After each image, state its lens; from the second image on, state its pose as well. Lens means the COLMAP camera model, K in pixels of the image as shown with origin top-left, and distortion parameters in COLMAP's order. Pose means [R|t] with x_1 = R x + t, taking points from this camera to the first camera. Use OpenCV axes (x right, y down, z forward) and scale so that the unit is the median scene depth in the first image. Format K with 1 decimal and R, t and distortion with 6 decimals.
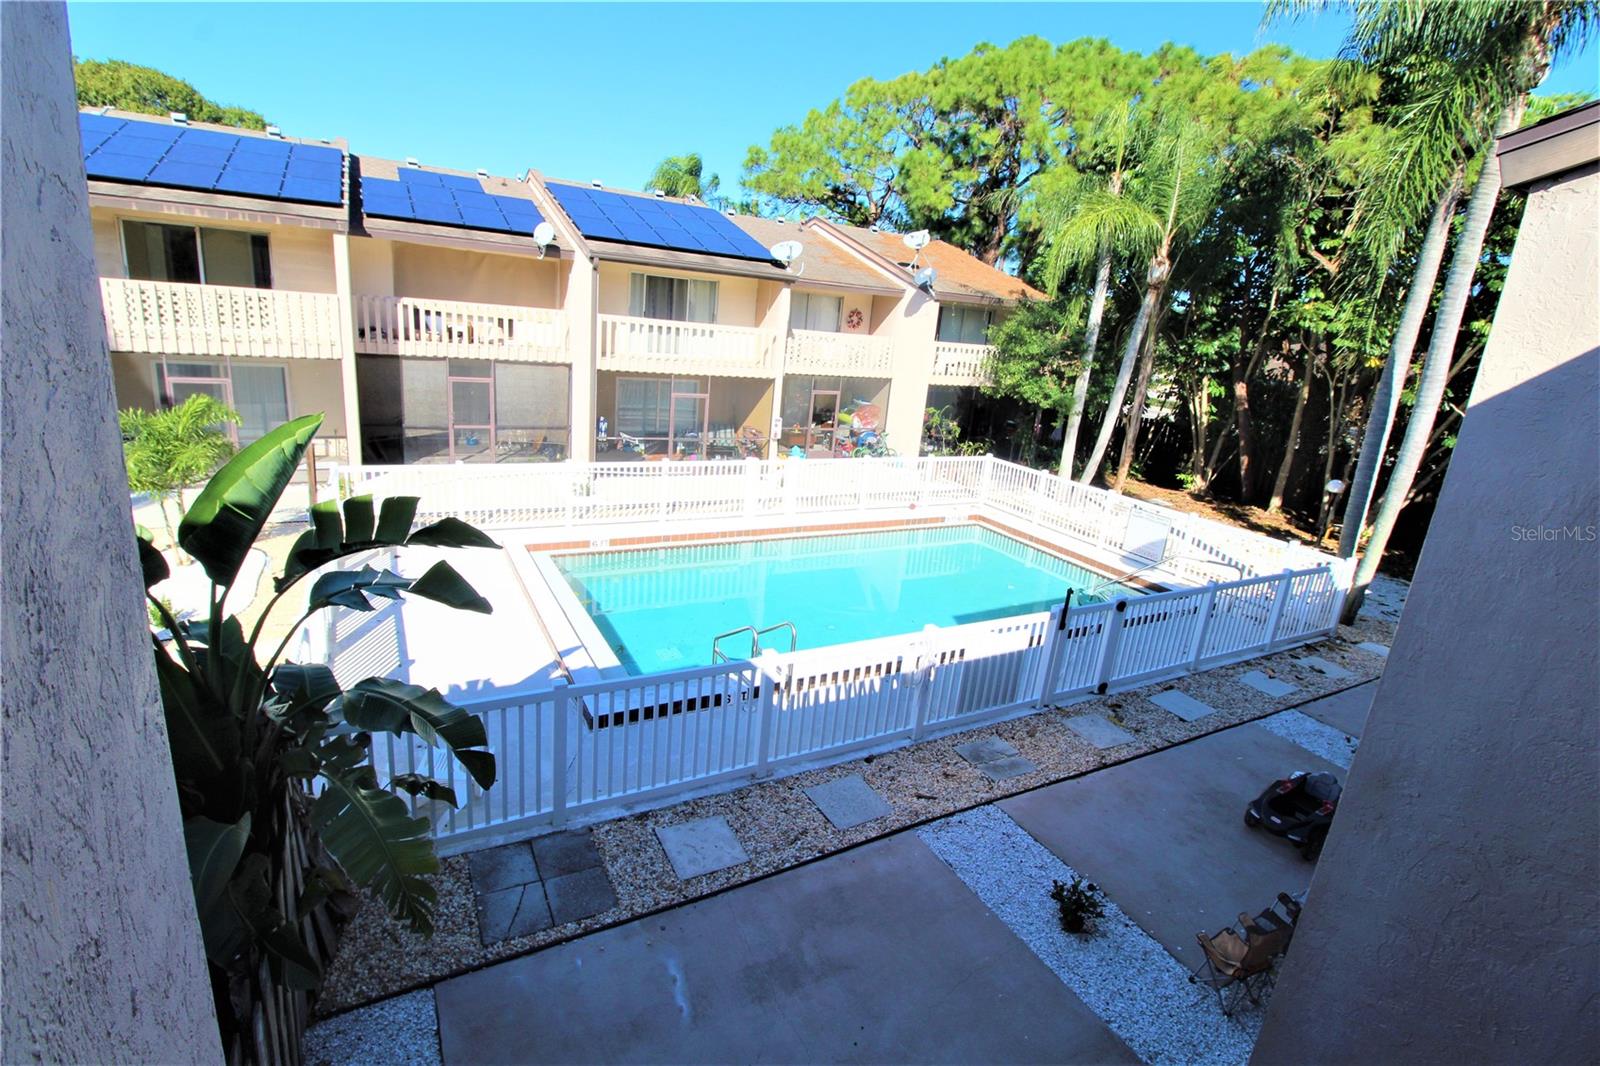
lens RADIAL K [[741.6, 0, 786.8], [0, 741.6, 527.4], [0, 0, 1]] dist [-0.011357, -0.008482]
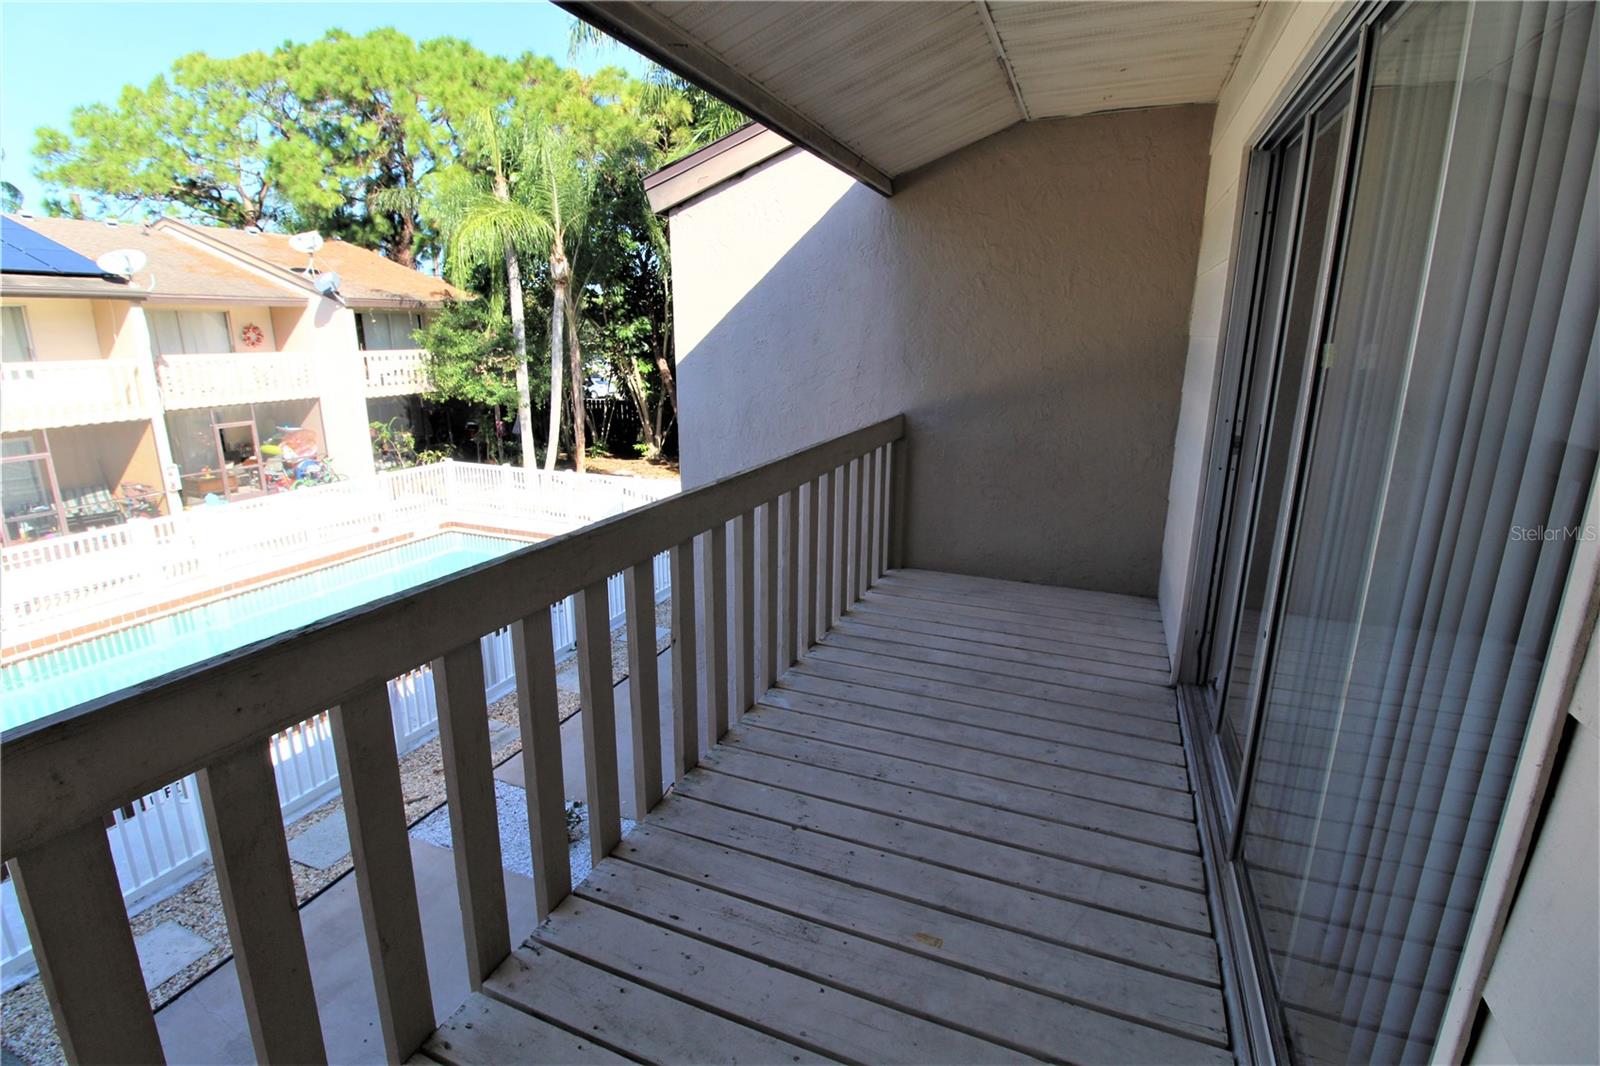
lens RADIAL K [[741.6, 0, 802.1], [0, 741.6, 531.1], [0, 0, 1]] dist [-0.011357, -0.008482]
pose [[0.771804, -0.242279, 0.587894, 0.031094], [0.234620, 0.967833, 0.090841, 0.012660], [-0.590992, 0.067820, 0.803821, -0.053749]]
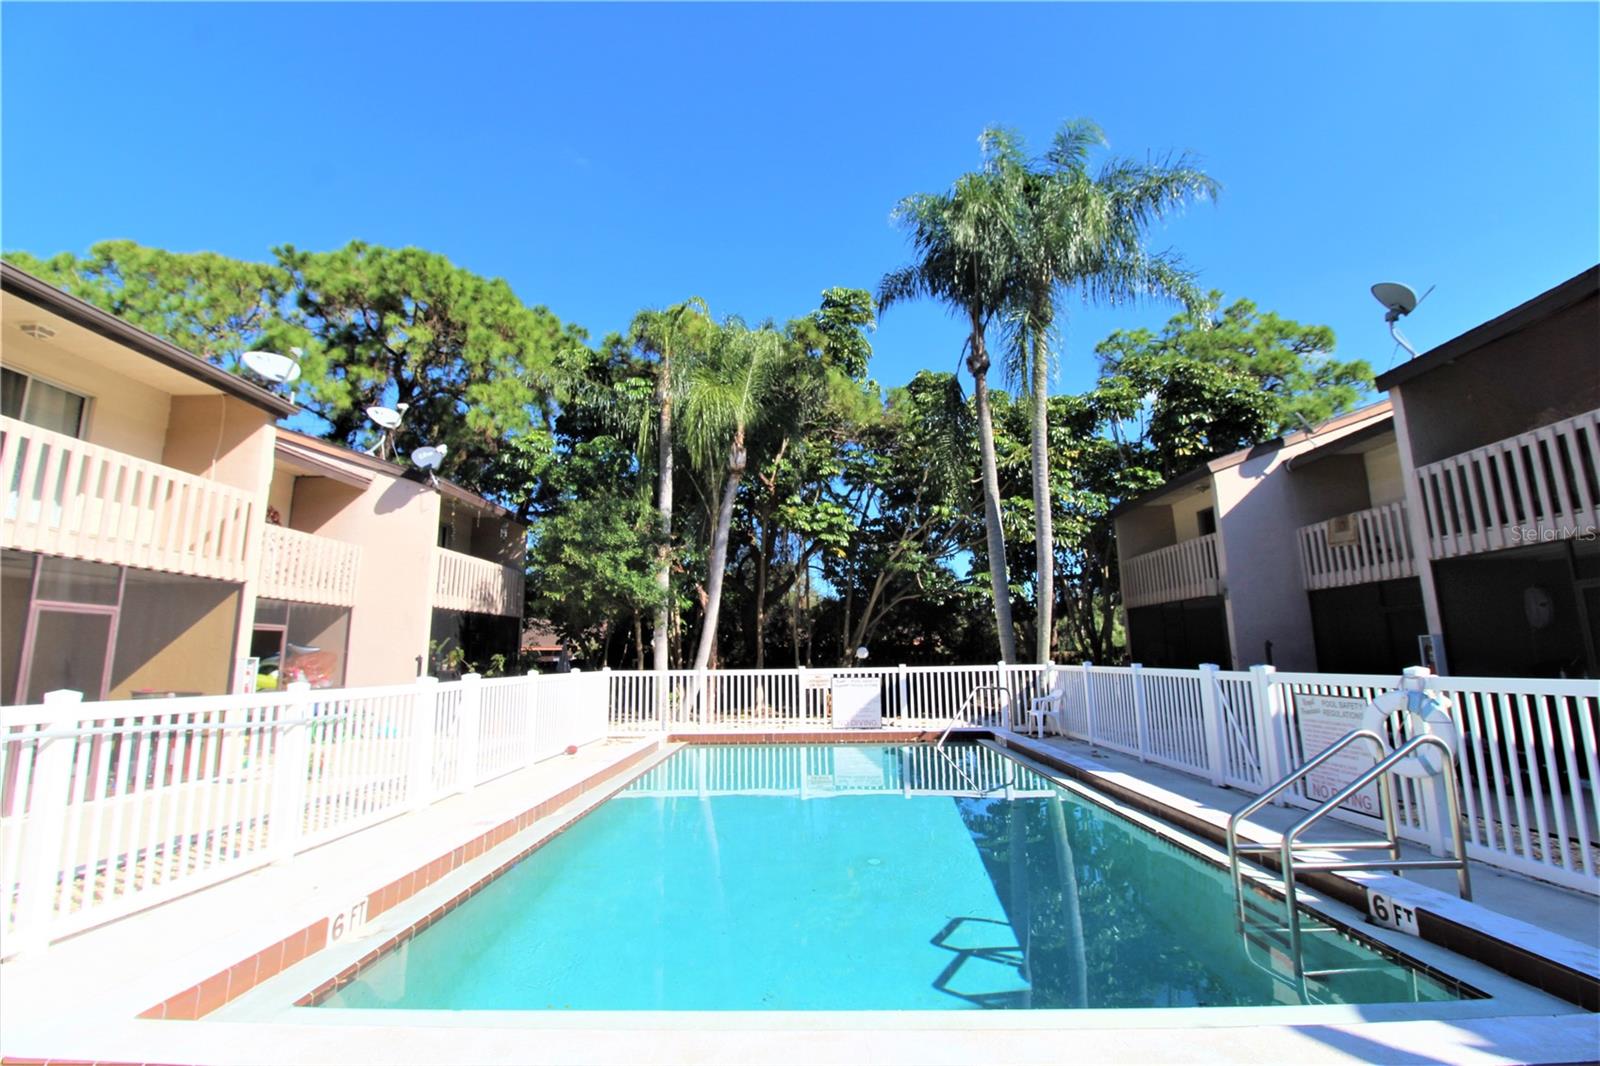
lens RADIAL K [[741.6, 0, 797.7], [0, 741.6, 524.9], [0, 0, 1]] dist [-0.011357, -0.008482]
pose [[0.493226, 0.059939, 0.867834, -0.252911], [0.295188, 0.926898, -0.231786, -0.001765], [-0.818286, 0.370497, 0.439477, 0.396471]]
